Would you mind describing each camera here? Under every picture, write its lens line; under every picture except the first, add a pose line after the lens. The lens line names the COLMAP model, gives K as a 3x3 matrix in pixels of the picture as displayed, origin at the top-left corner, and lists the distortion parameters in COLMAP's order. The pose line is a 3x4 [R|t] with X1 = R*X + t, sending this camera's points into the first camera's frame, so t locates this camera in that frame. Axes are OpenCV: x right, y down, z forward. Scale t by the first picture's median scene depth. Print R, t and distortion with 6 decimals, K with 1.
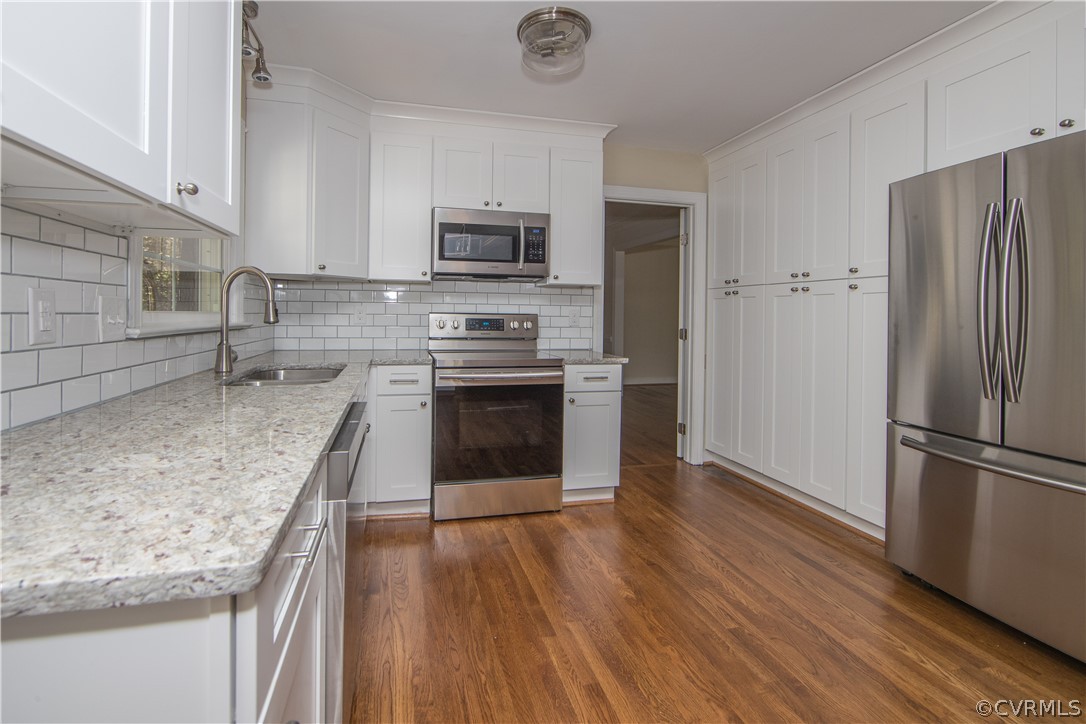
lens RADIAL K [[473.6, 0, 501.2], [0, 473.6, 316.6], [0, 0, 1]] dist [-0.000885, -0.000018]
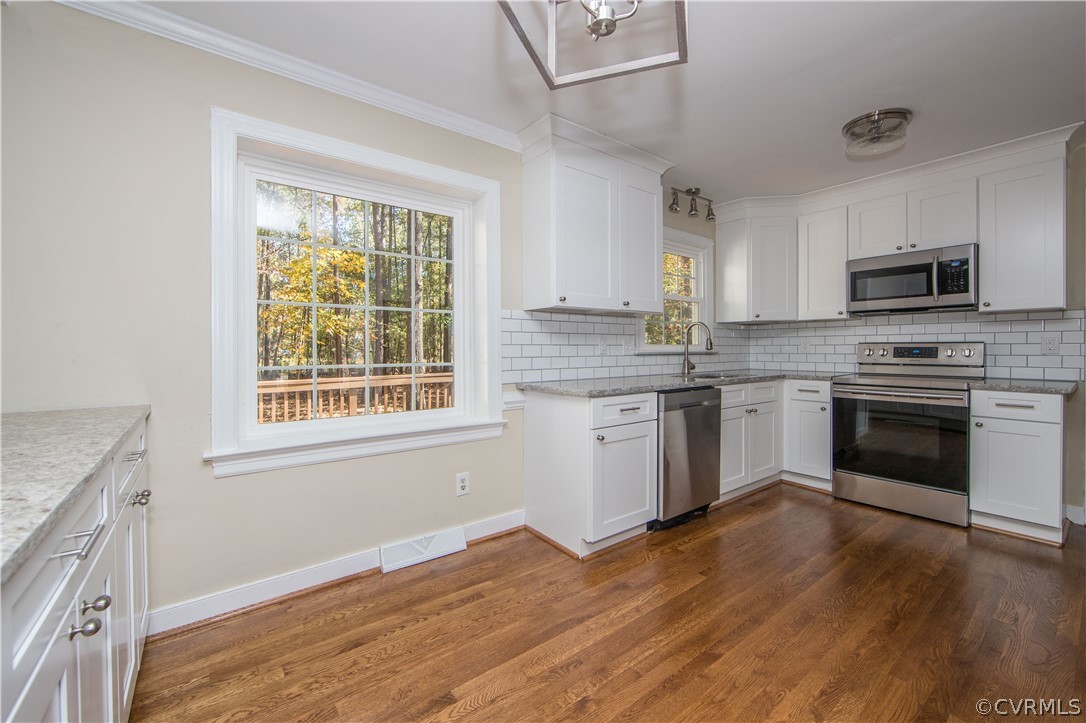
lens RADIAL K [[443.3, 0, 546.6], [0, 443.3, 350.2], [0, 0, 1]] dist [-0.001568, -0.000148]
pose [[0.431718, -0.007611, -0.901977, 0.593798], [0.007592, 0.999960, -0.004804, 0.011794], [0.901977, -0.004773, 0.431758, -0.262066]]
